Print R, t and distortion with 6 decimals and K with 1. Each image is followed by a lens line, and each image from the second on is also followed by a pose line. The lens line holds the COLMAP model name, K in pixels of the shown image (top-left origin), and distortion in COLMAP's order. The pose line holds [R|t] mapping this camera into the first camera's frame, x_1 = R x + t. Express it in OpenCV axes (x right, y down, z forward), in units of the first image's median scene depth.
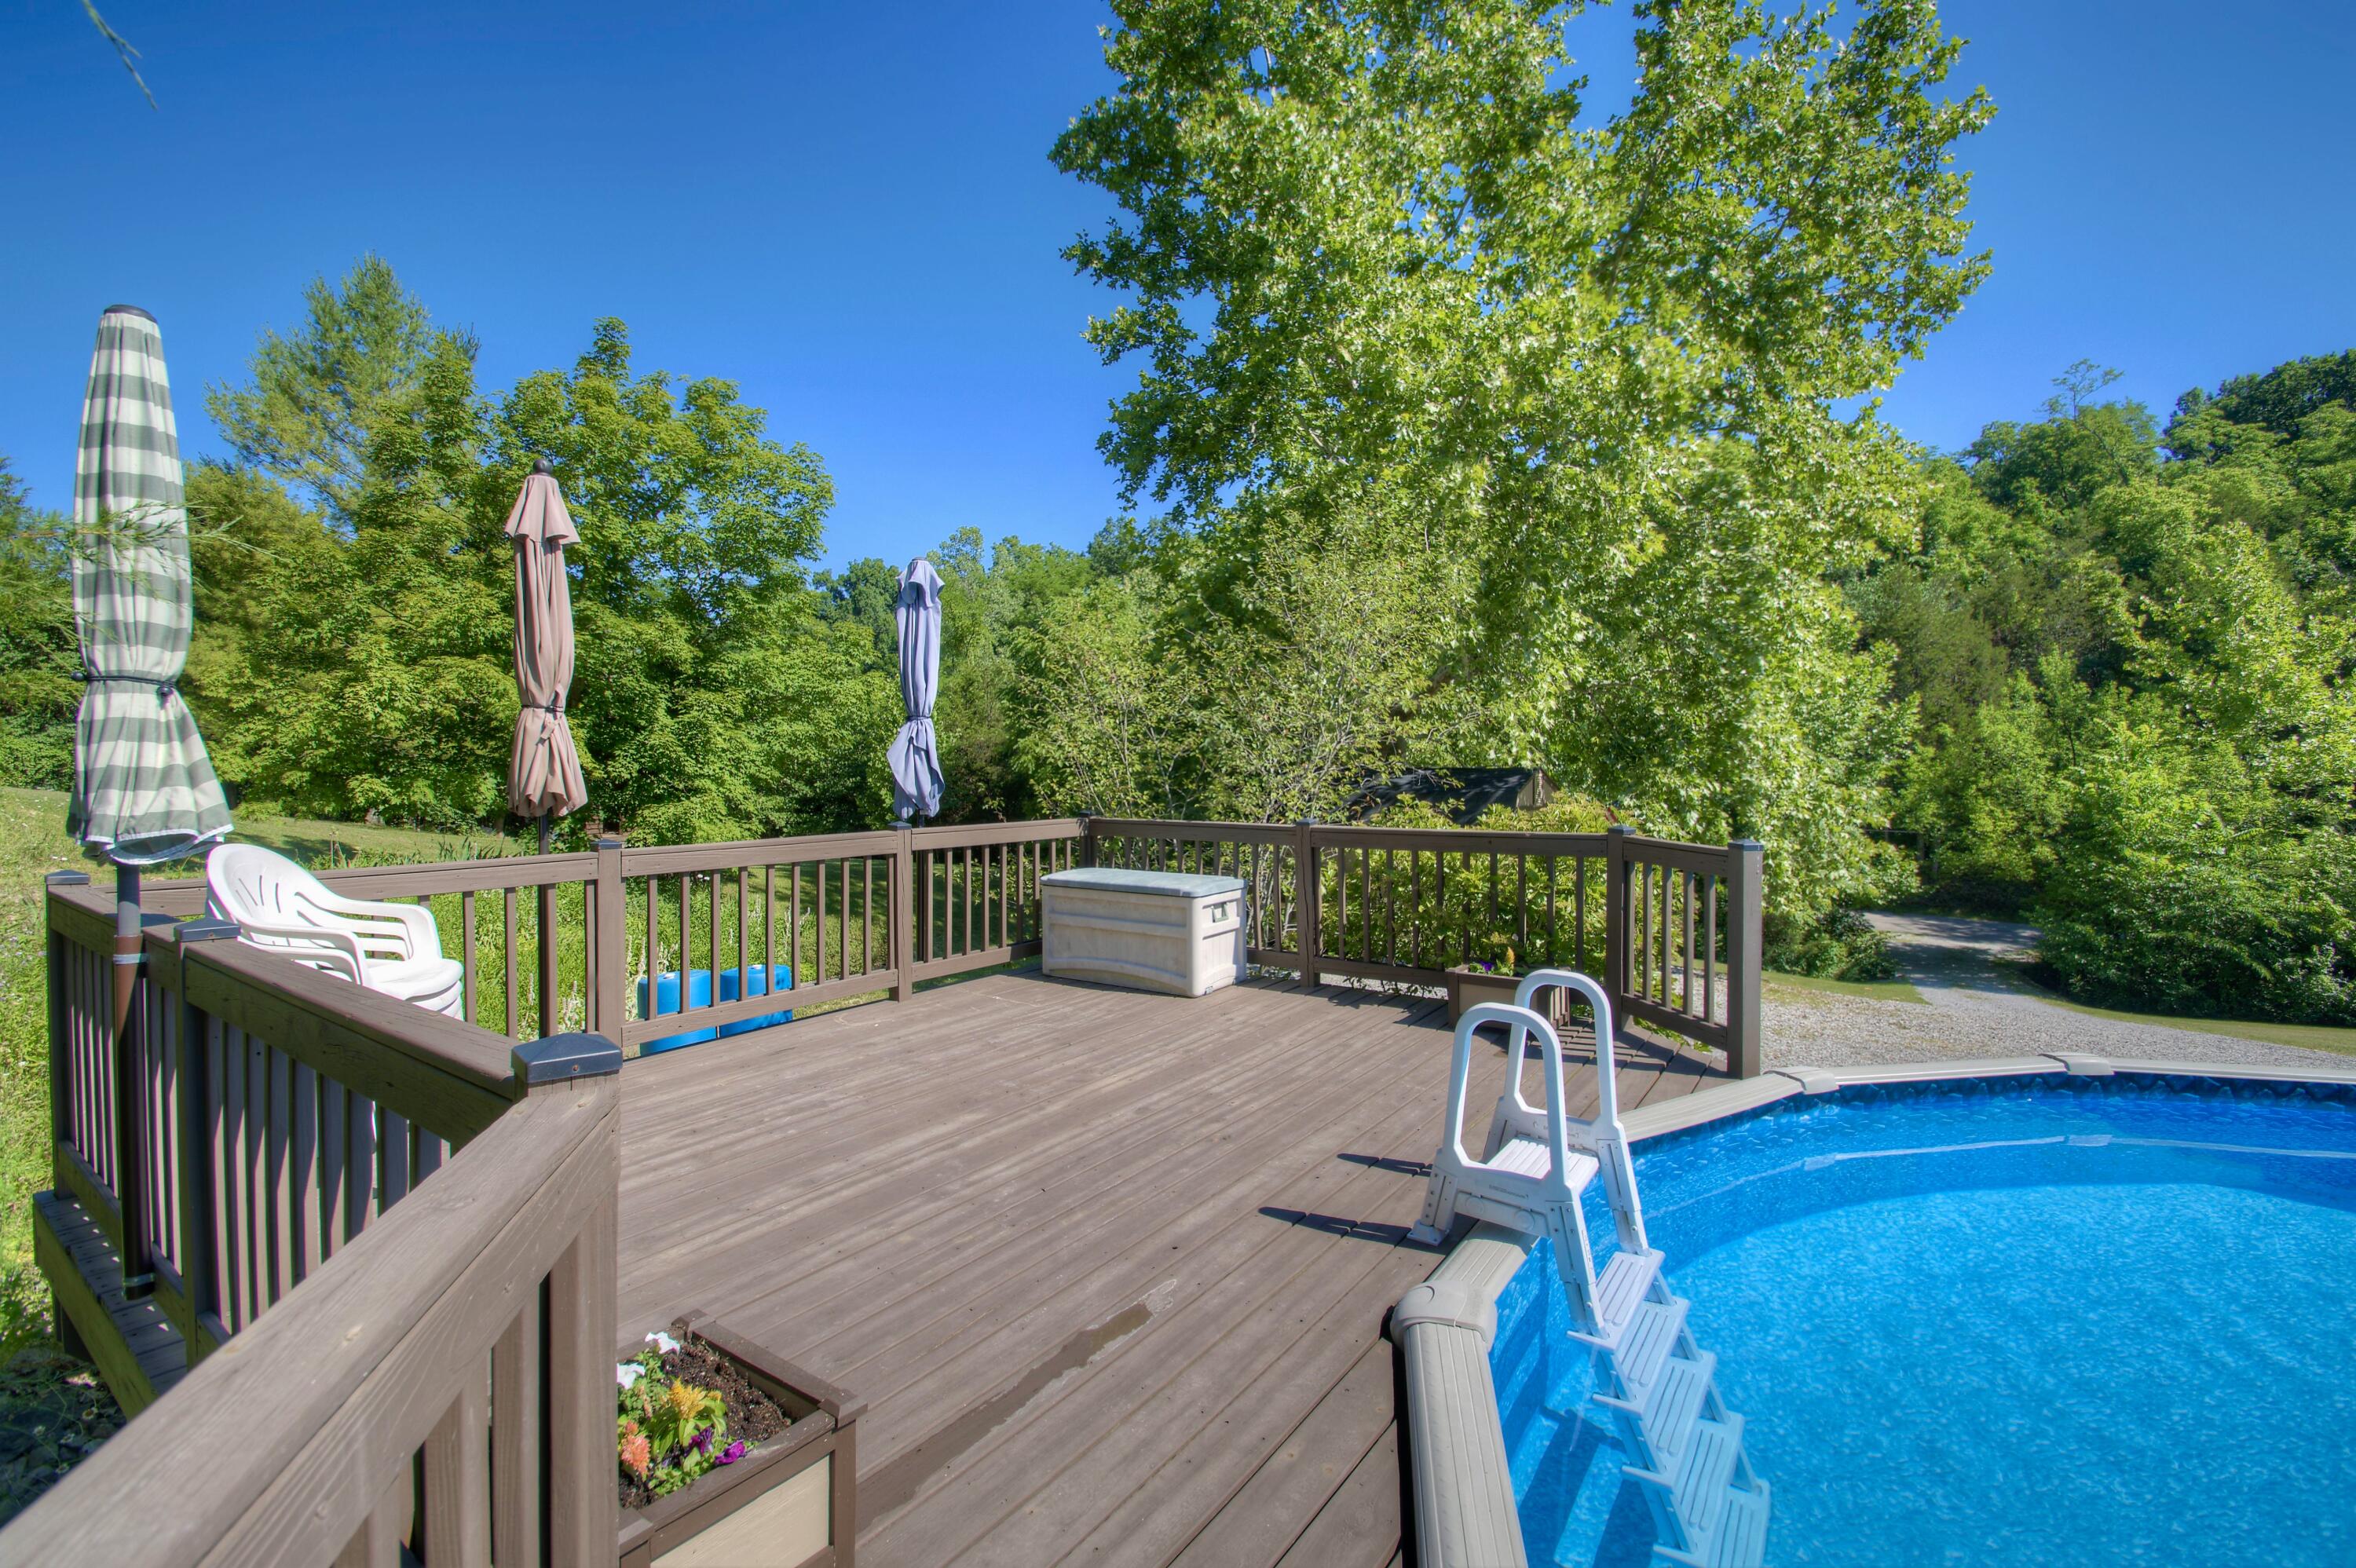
lens RADIAL K [[1012.6, 0, 1178.0], [0, 1012.6, 784.0], [0, 0, 1]] dist [0.032037, -0.031457]
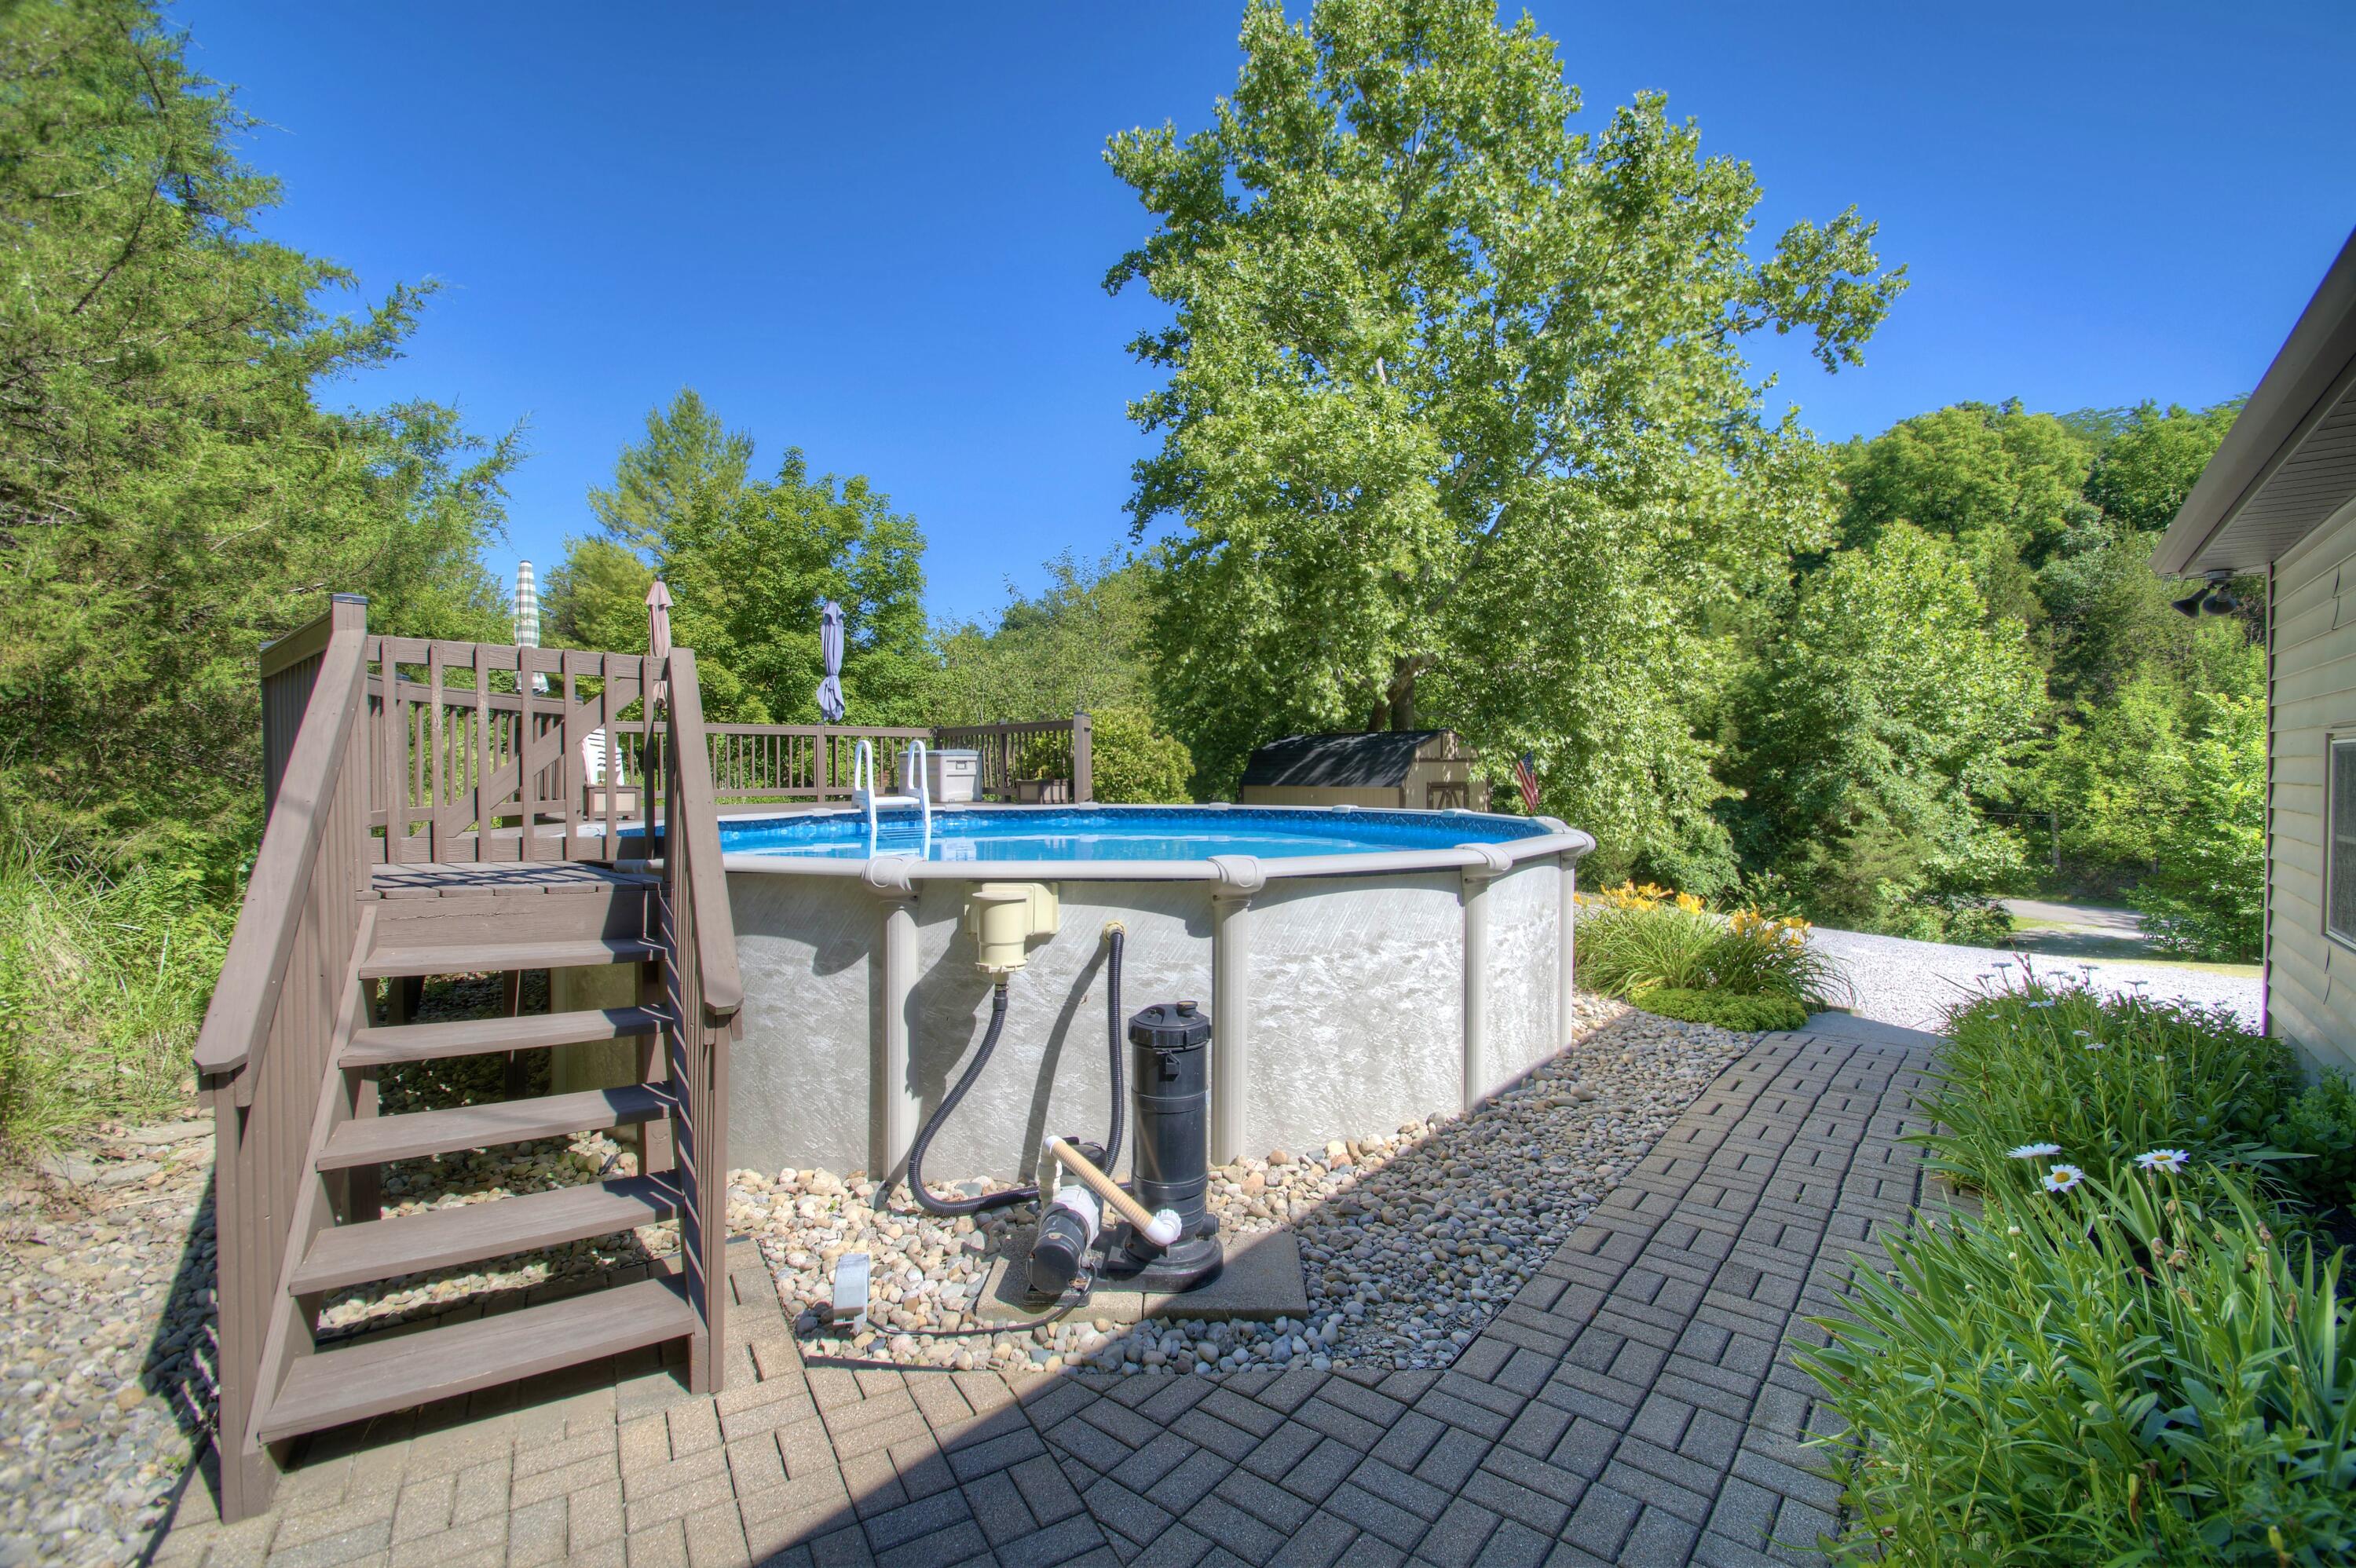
lens RADIAL K [[1012.6, 0, 1178.0], [0, 1012.6, 784.0], [0, 0, 1]] dist [0.032037, -0.031457]
pose [[0.968601, 0.004711, -0.248577, 0.347320], [-0.005452, 0.999983, -0.002294, 0.058220], [0.248562, 0.003577, 0.968609, -0.319822]]
